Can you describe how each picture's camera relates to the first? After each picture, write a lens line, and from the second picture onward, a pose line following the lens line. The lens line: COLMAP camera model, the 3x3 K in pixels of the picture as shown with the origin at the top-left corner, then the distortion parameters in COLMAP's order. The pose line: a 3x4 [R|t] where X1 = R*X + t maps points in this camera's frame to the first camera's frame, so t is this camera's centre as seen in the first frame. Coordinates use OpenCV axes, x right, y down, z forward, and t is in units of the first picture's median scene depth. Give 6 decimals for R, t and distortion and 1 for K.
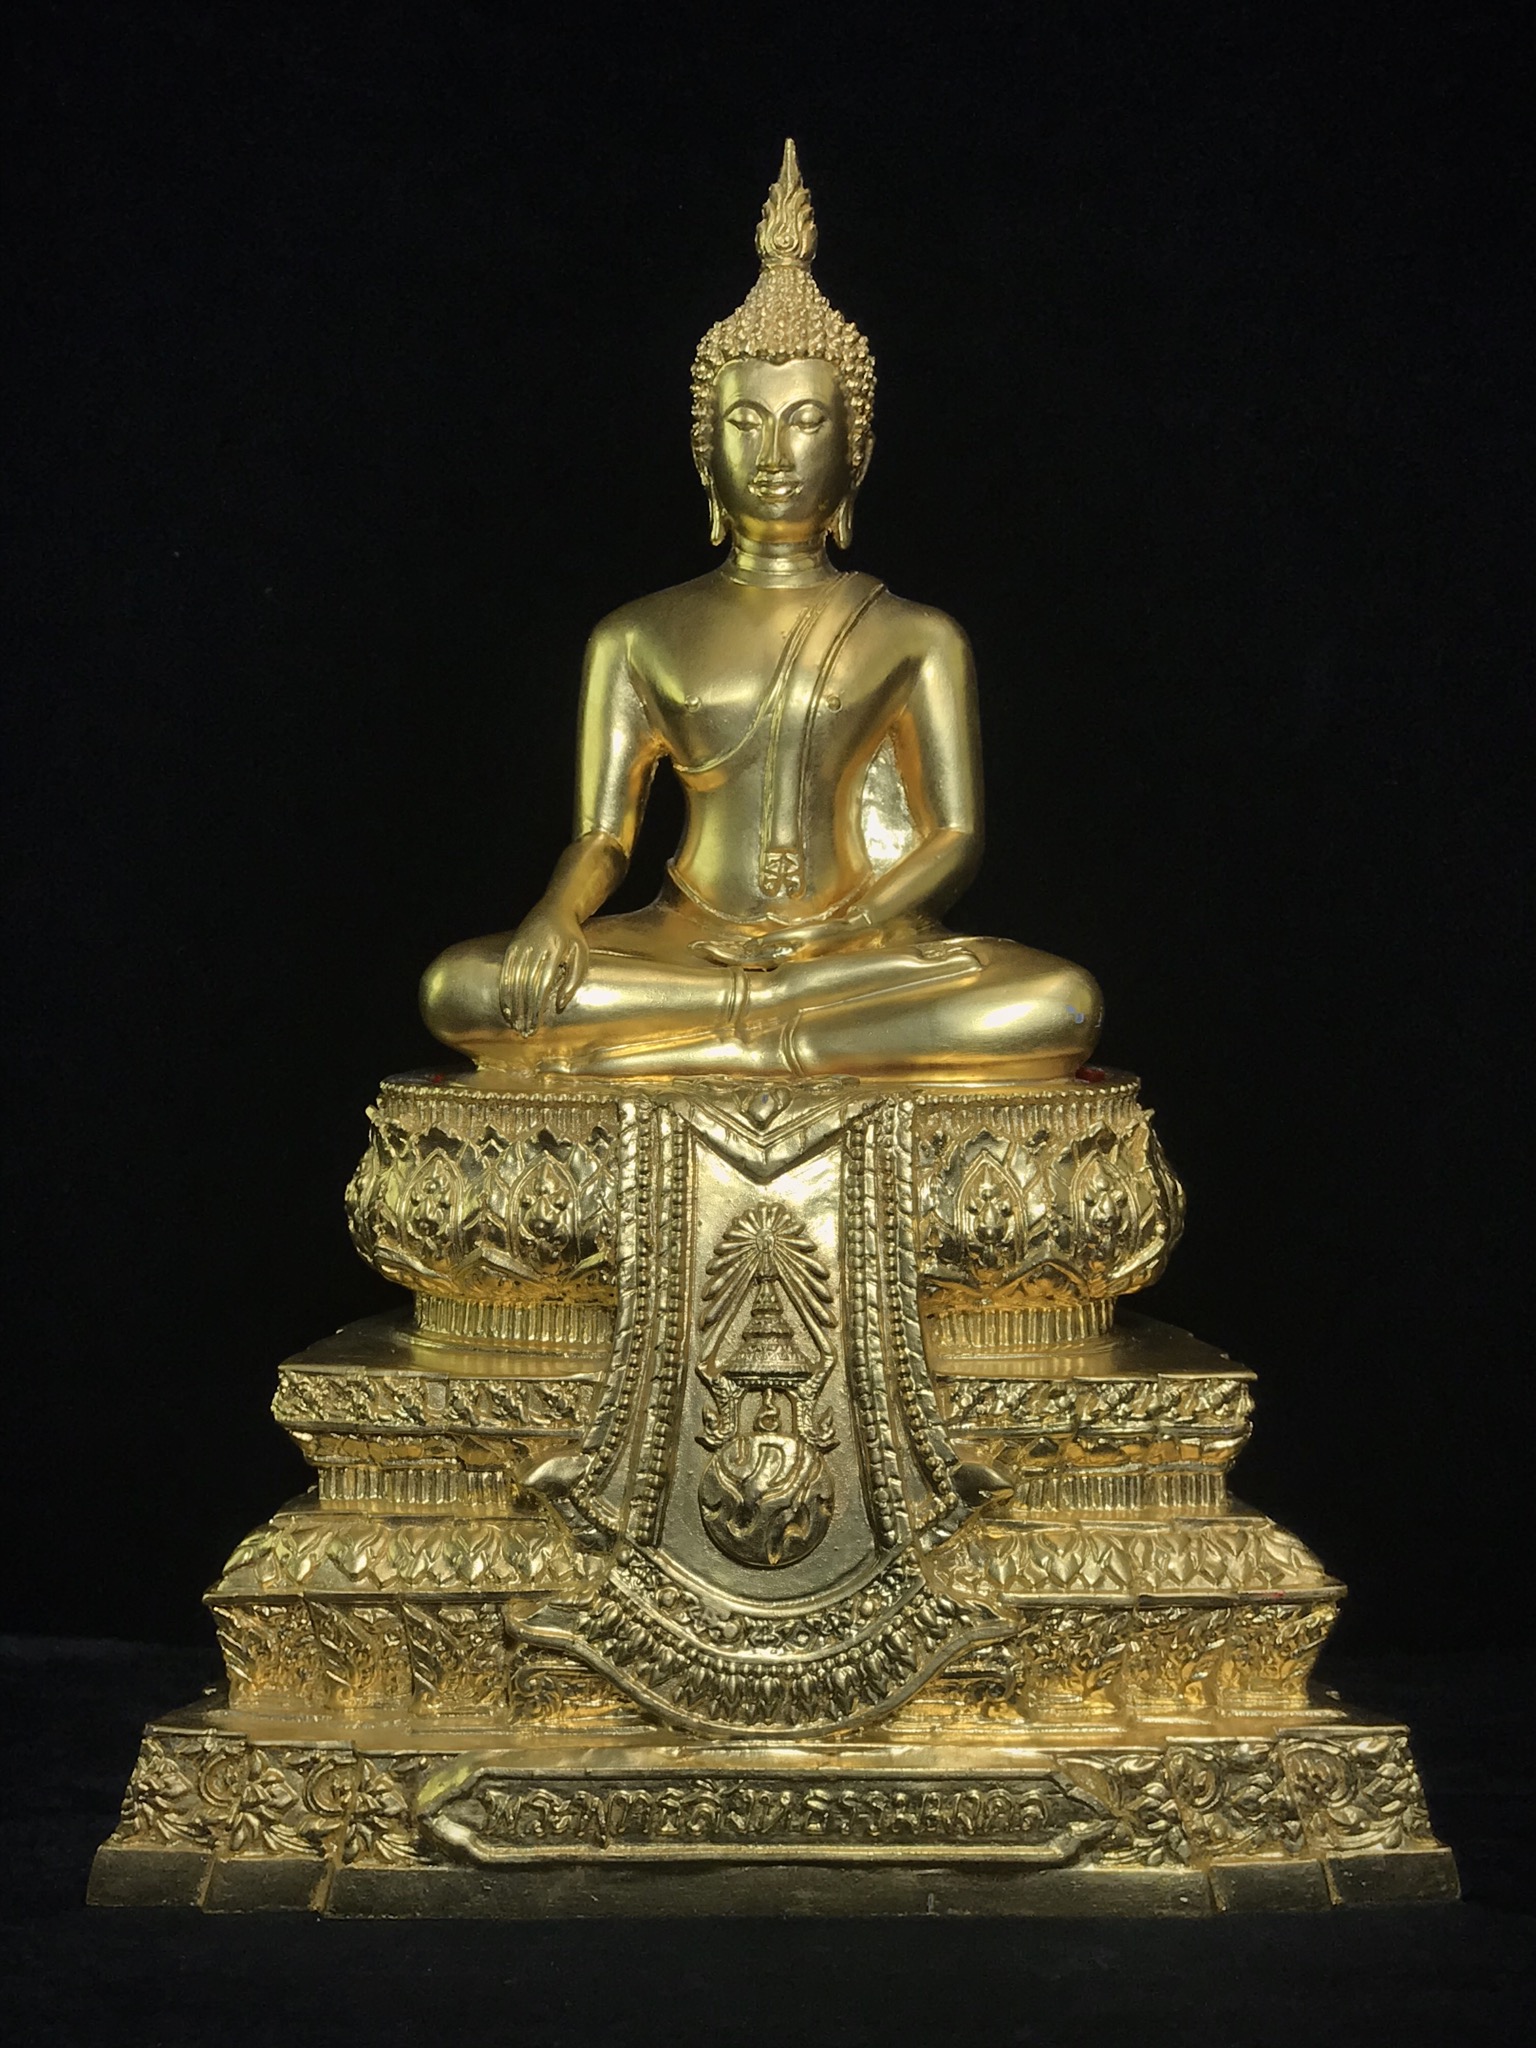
lens RADIAL K [[3155.9, 0, 787.1], [0, 3155.9, 998.7], [0, 0, 1]] dist [0.267301, -1.429330]
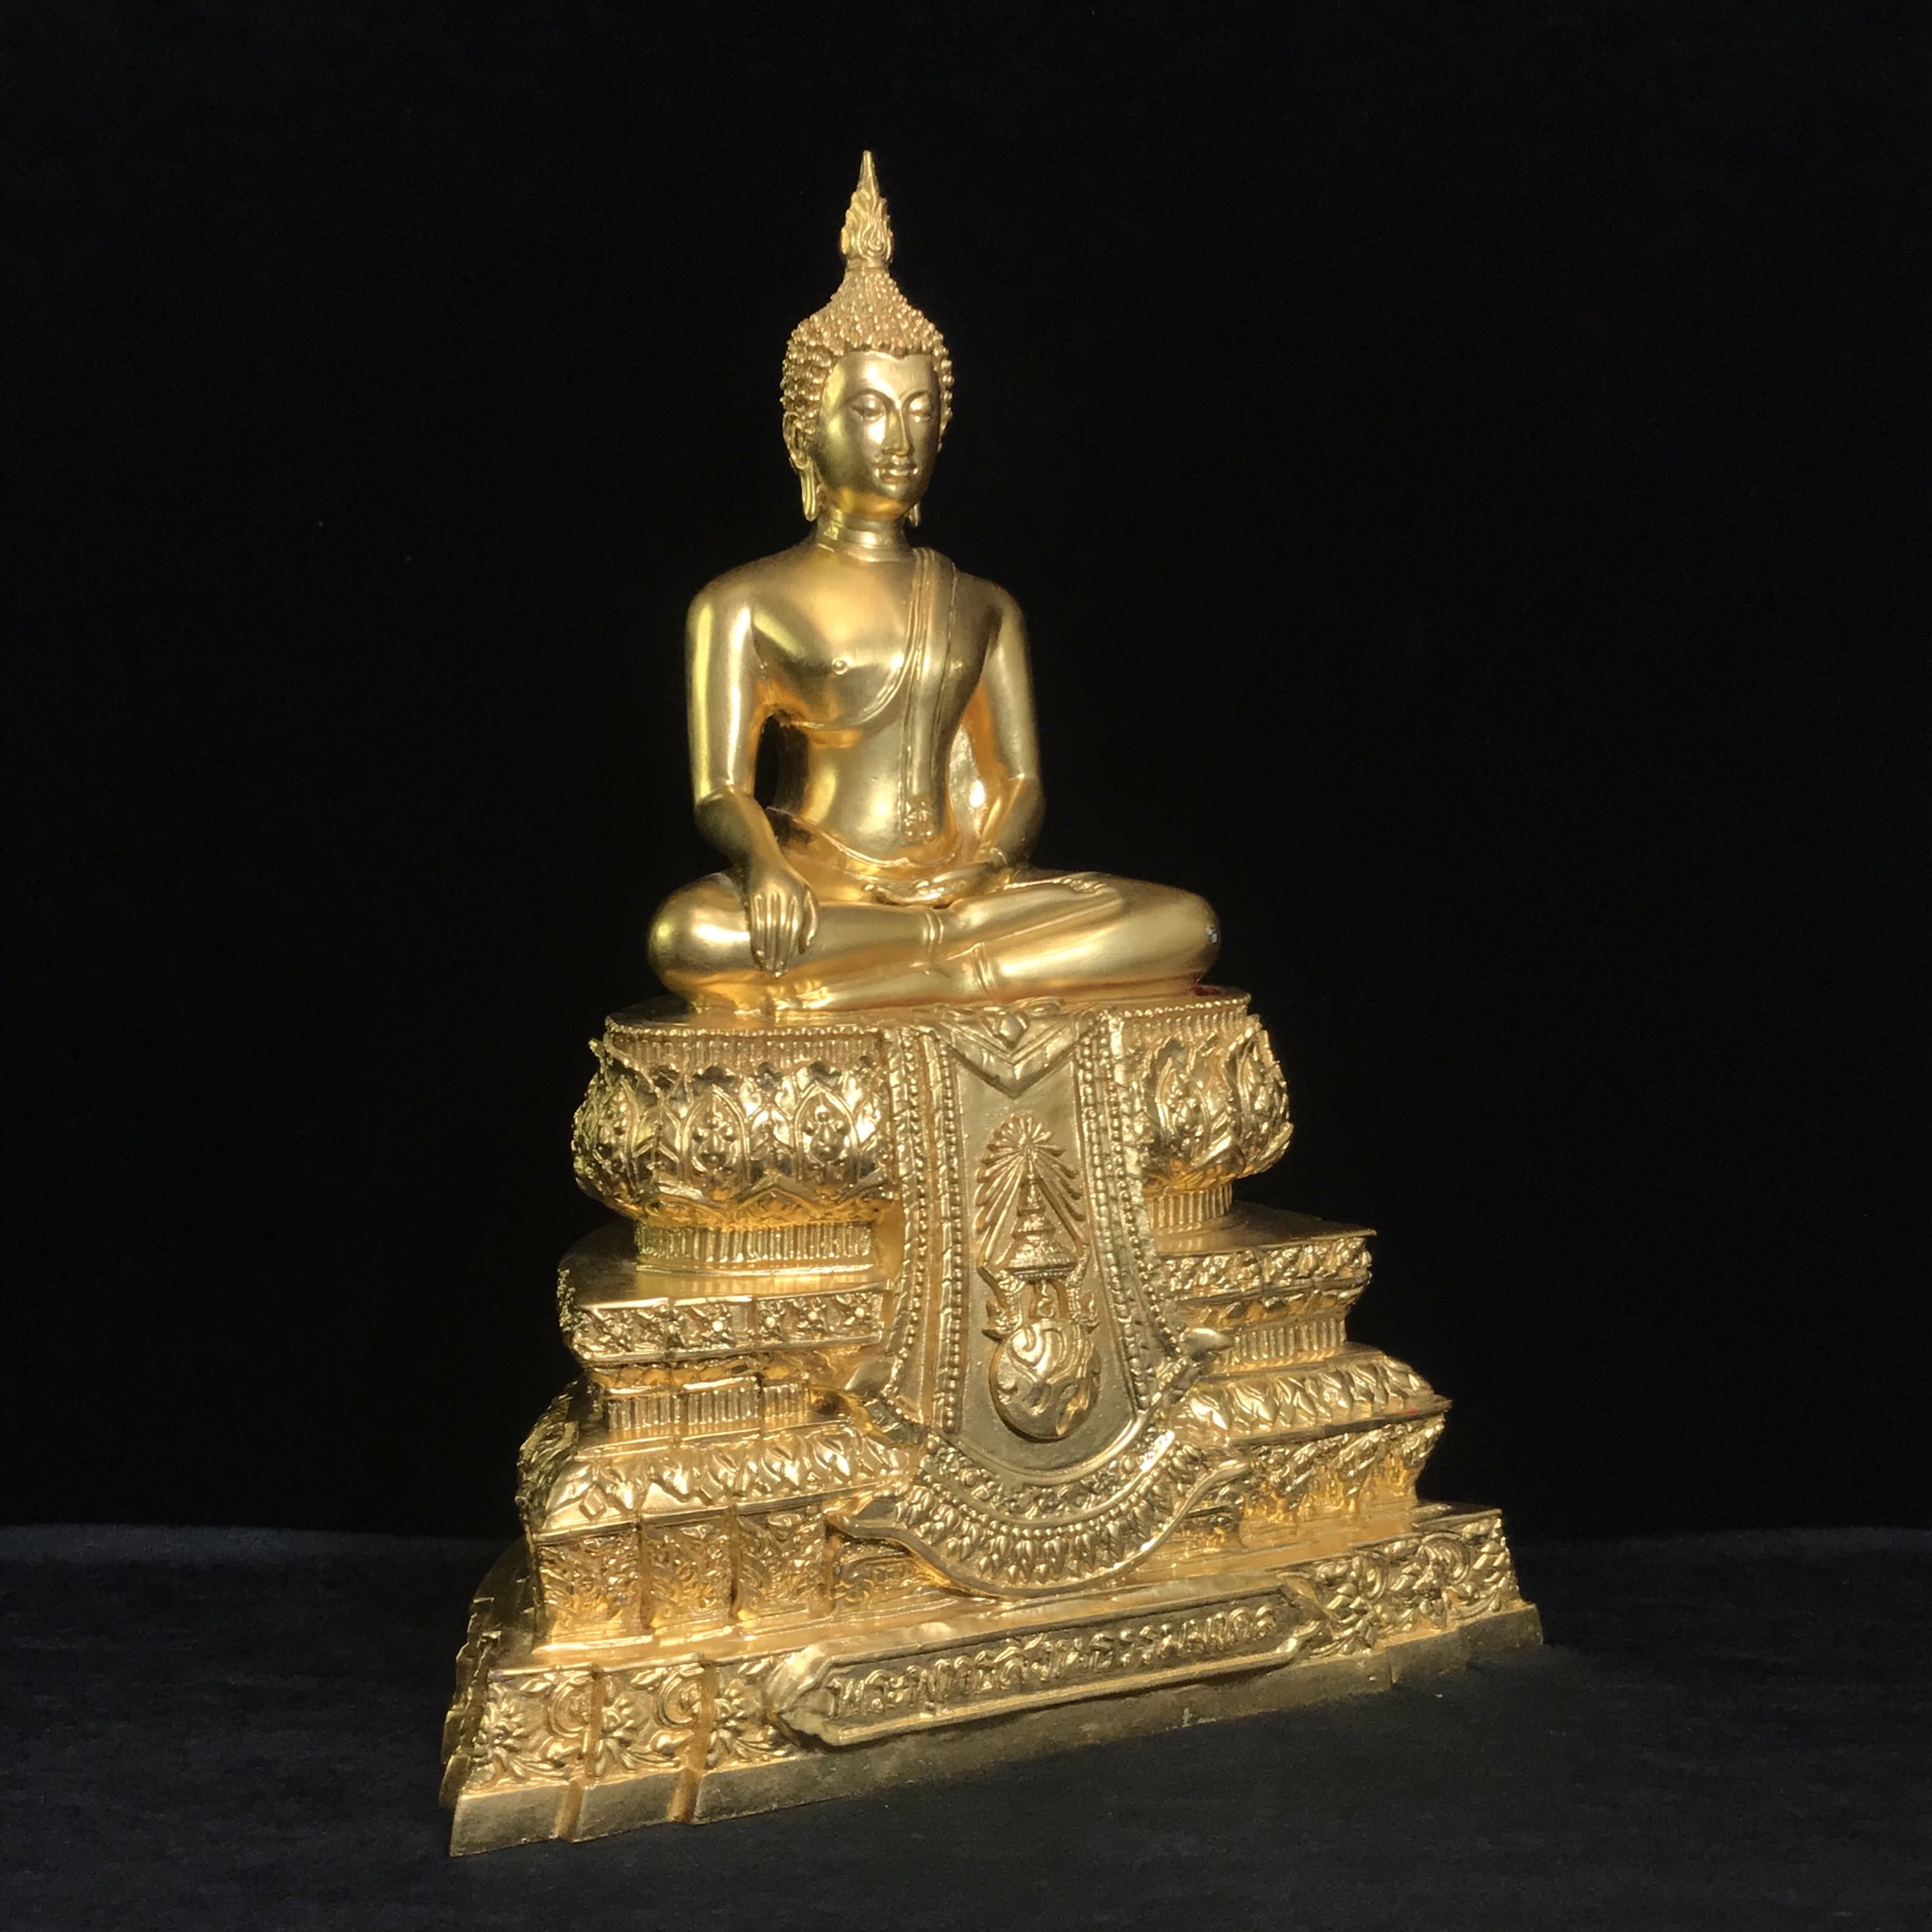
lens RADIAL K [[2873.9, 0, 966.0], [0, 2873.9, 966.0], [0, 0, 1]] dist [0.273944, -1.564179]
pose [[0.891487, -0.045952, 0.450709, -0.473924], [0.045256, 0.998899, 0.012328, -0.000675], [-0.450779, 0.009407, 0.892586, 0.106024]]
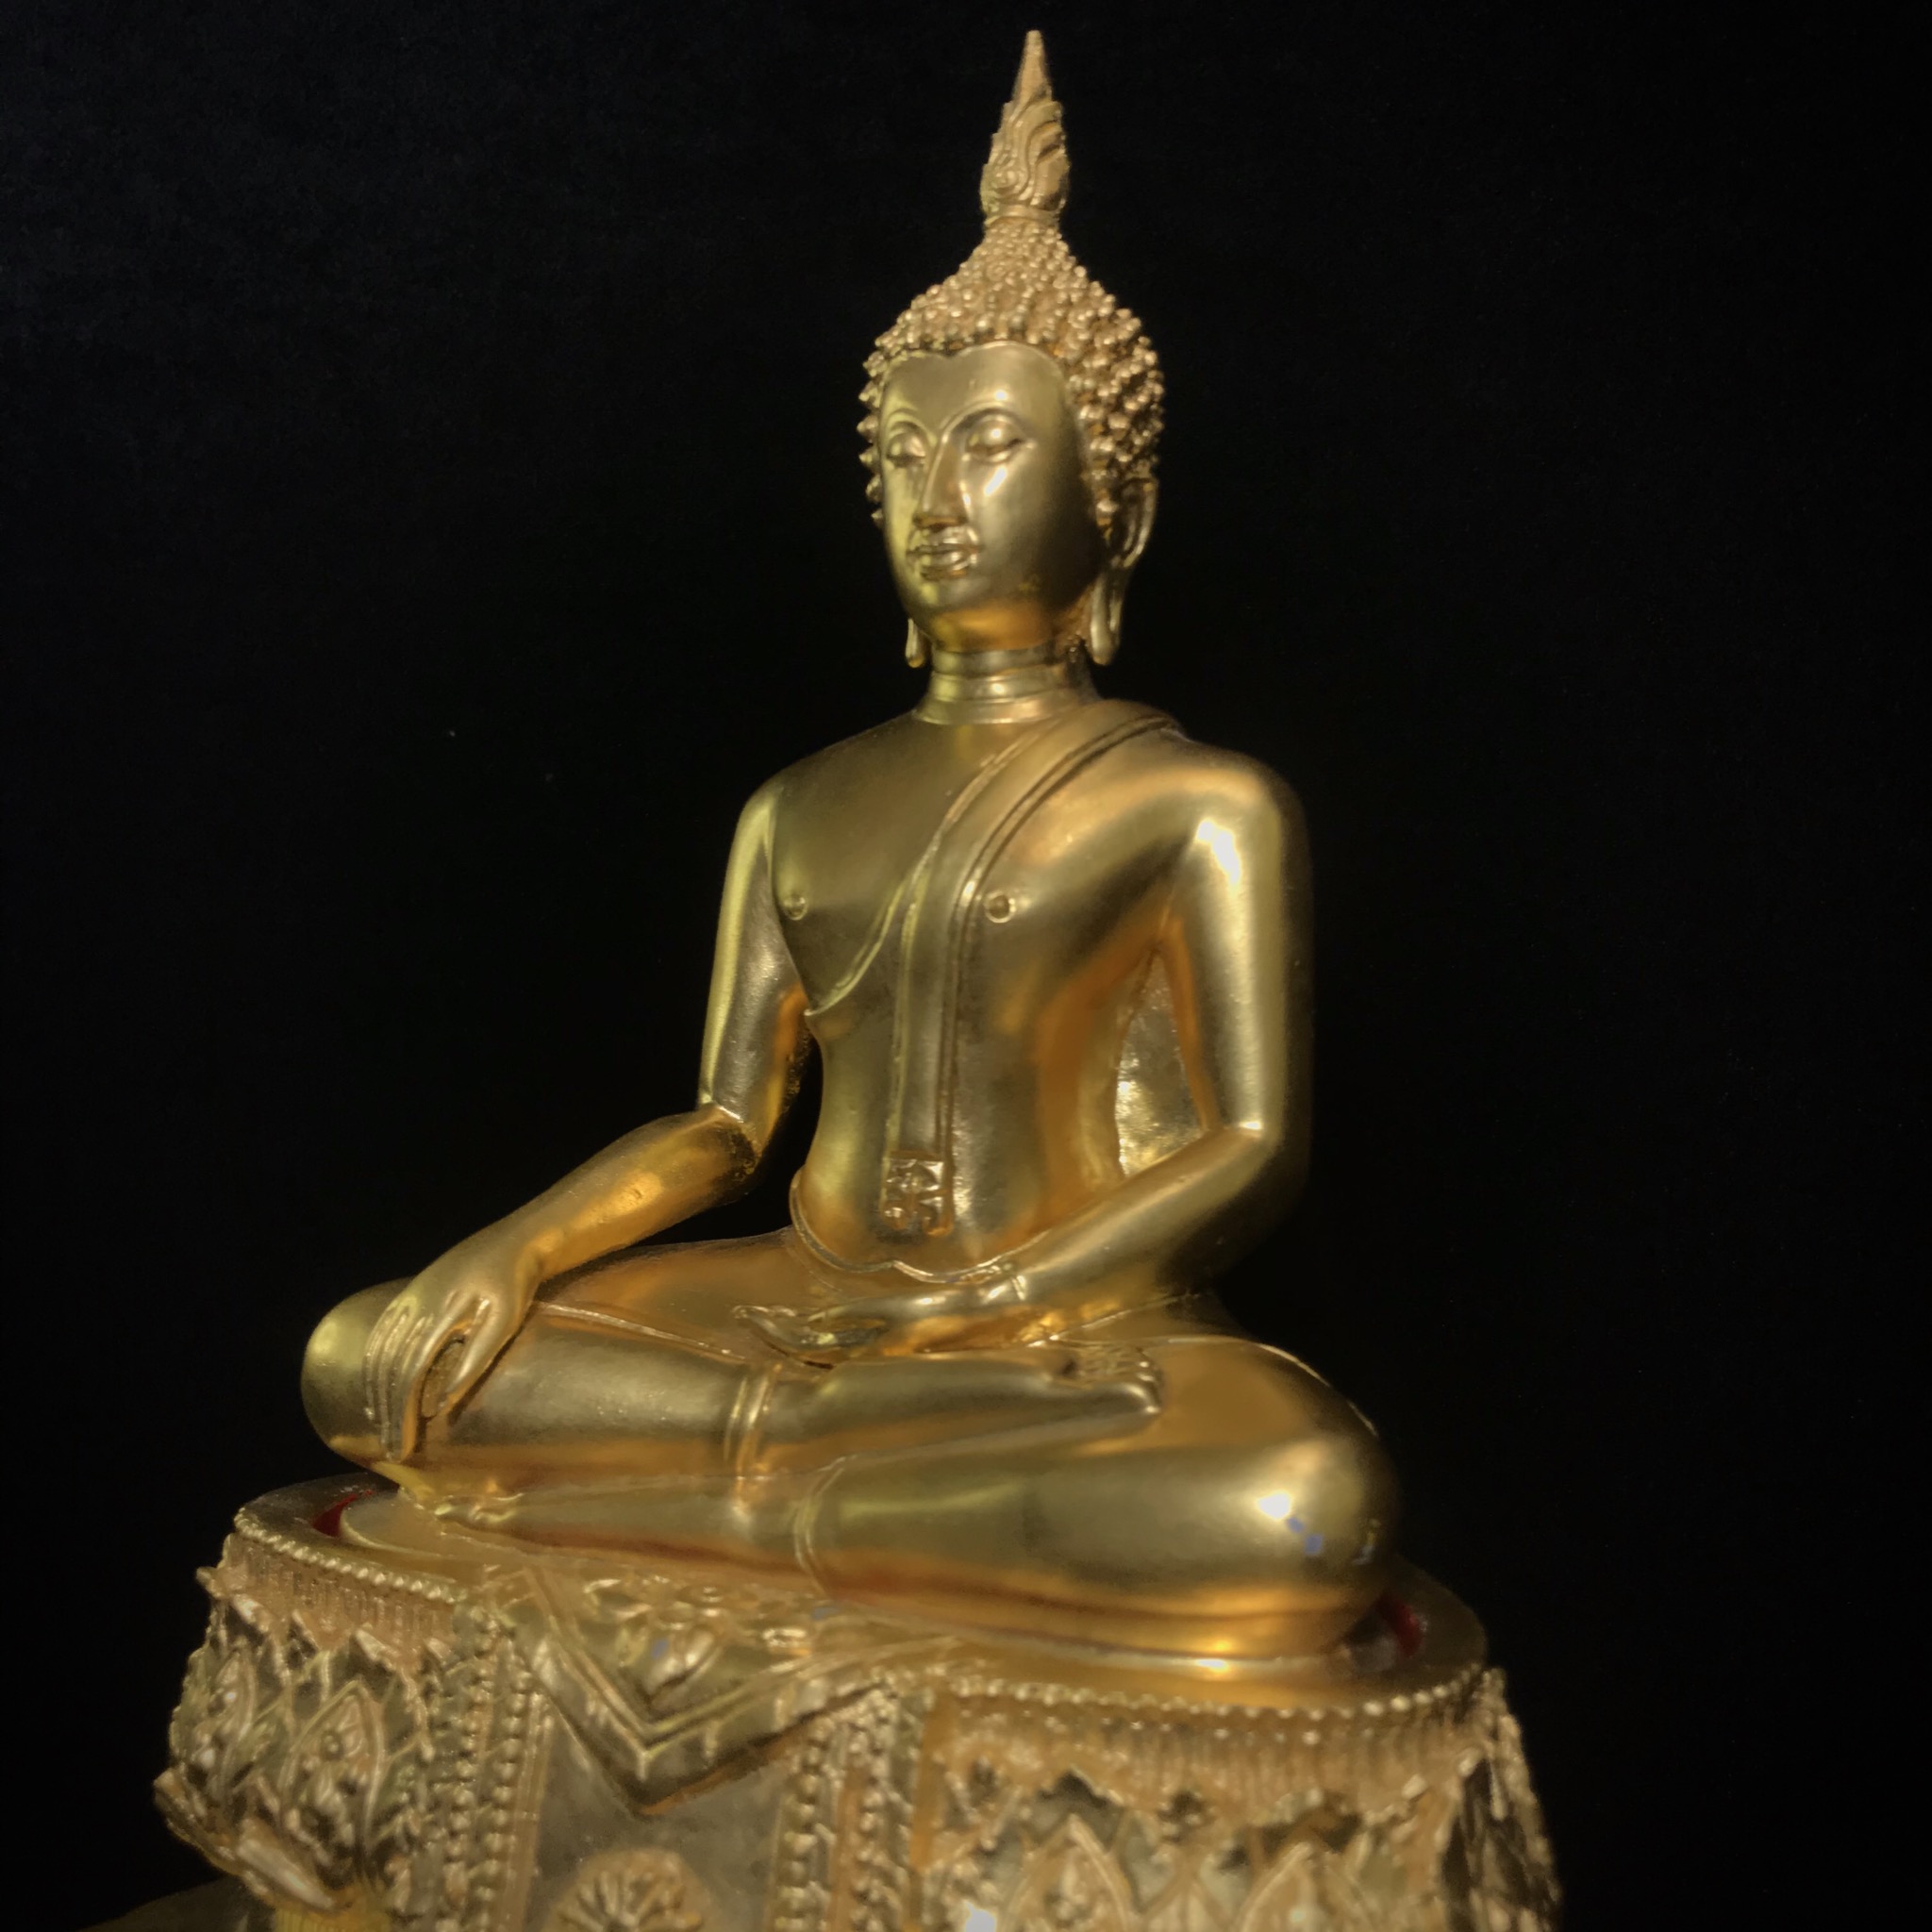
lens RADIAL K [[2157.4, 0, 968.8], [0, 2157.4, 940.8], [0, 0, 1]] dist [0.087560, -0.206420]
pose [[0.912530, 0.011009, -0.408862, 0.184353], [-0.052953, 0.994404, -0.091411, -0.053965], [0.405568, 0.105065, 0.908007, 0.681309]]
